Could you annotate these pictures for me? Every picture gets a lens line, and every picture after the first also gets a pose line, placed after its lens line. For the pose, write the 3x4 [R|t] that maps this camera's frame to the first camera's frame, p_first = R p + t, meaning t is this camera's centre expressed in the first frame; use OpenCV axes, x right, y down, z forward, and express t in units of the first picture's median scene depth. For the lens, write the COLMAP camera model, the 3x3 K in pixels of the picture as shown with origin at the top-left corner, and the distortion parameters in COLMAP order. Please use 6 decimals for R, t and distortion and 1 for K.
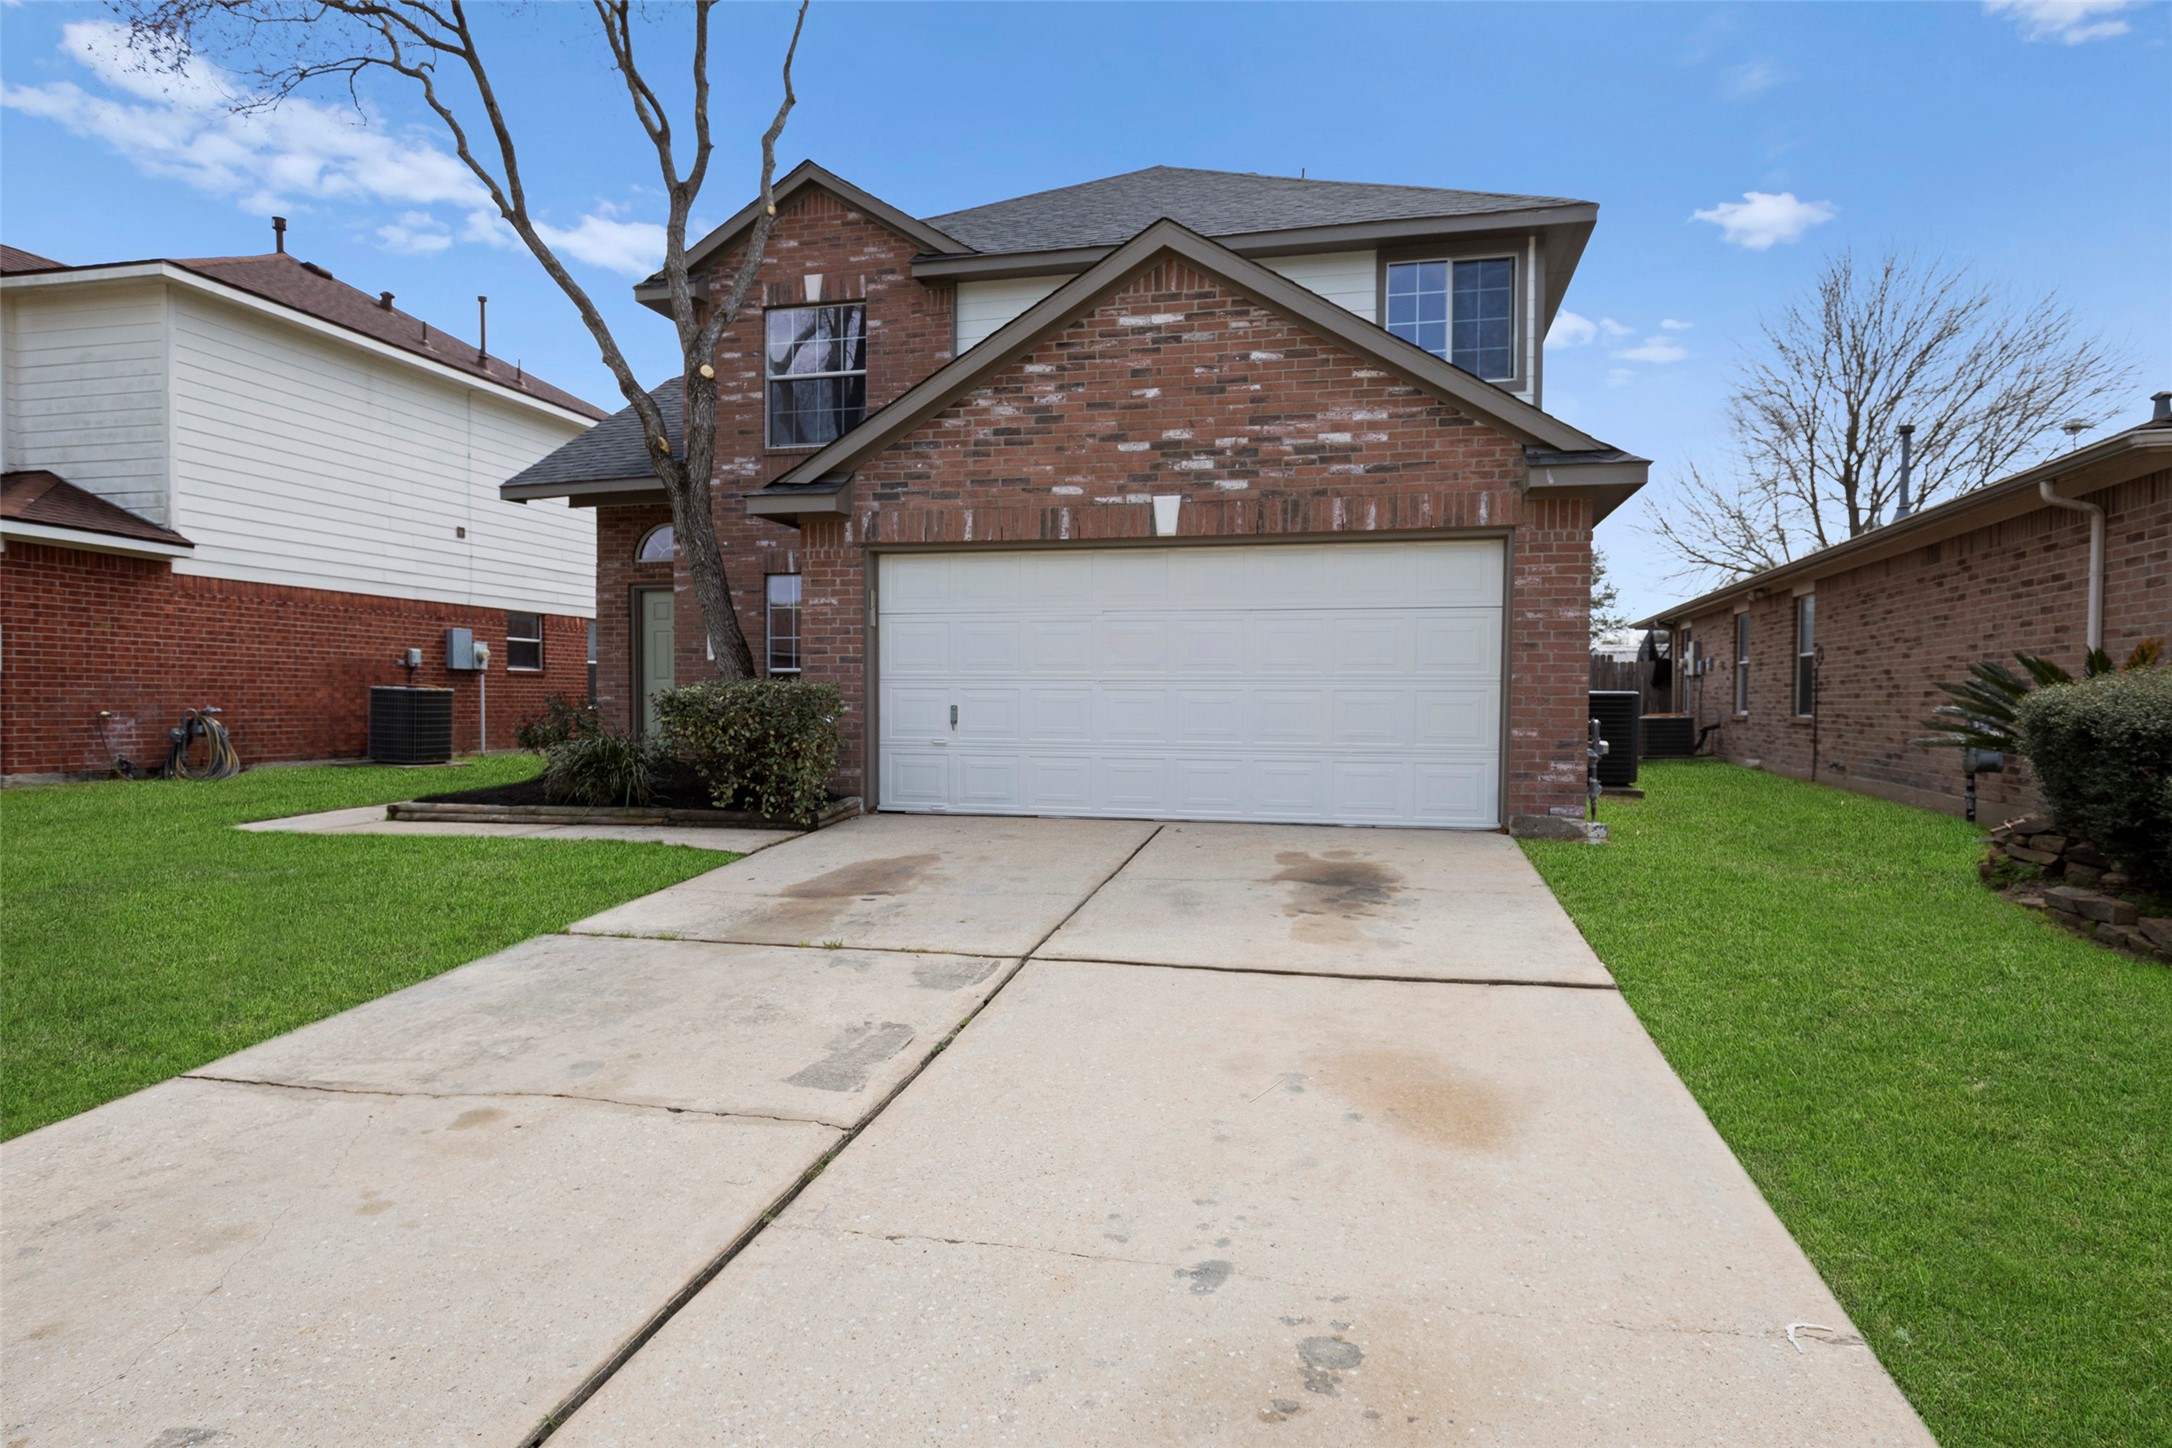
lens RADIAL K [[1347.6, 0, 1075.6], [0, 1347.6, 728.6], [0, 0, 1]] dist [-0.001699, -0.008621]
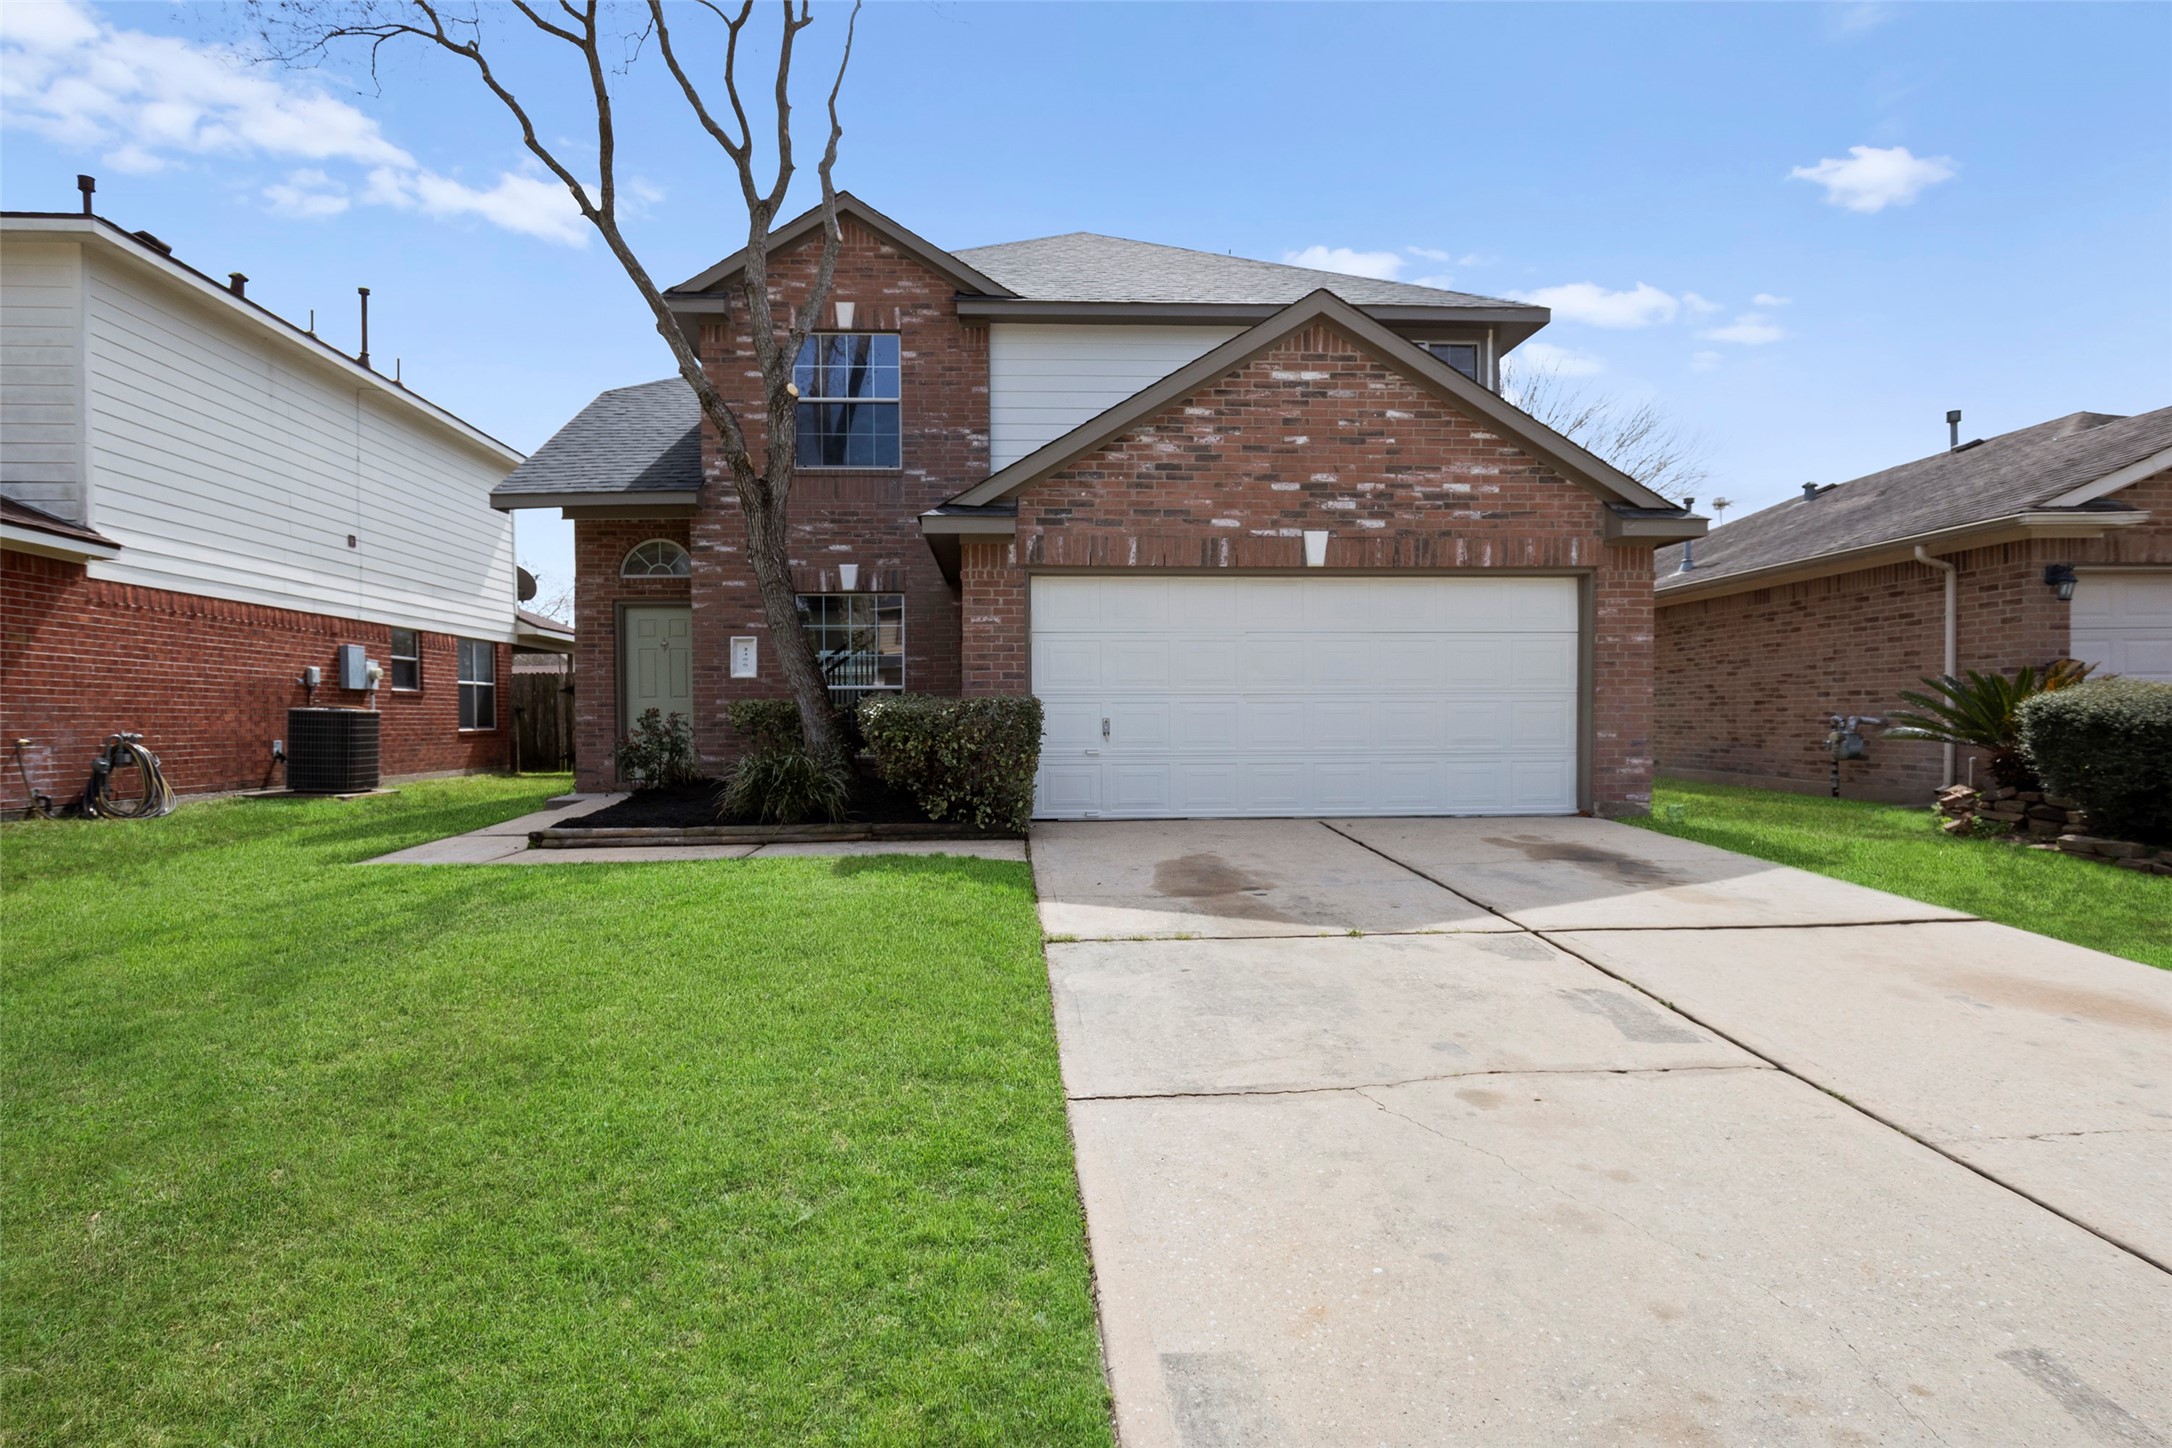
lens RADIAL K [[1241.8, 0, 1085.5], [0, 1241.8, 732.5], [0, 0, 1]] dist [-0.020689, 0.004759]
pose [[0.948680, -0.014291, 0.315914, -0.419799], [0.017585, 0.999817, -0.007581, 0.001256], [-0.315748, 0.012747, 0.948758, 0.067778]]
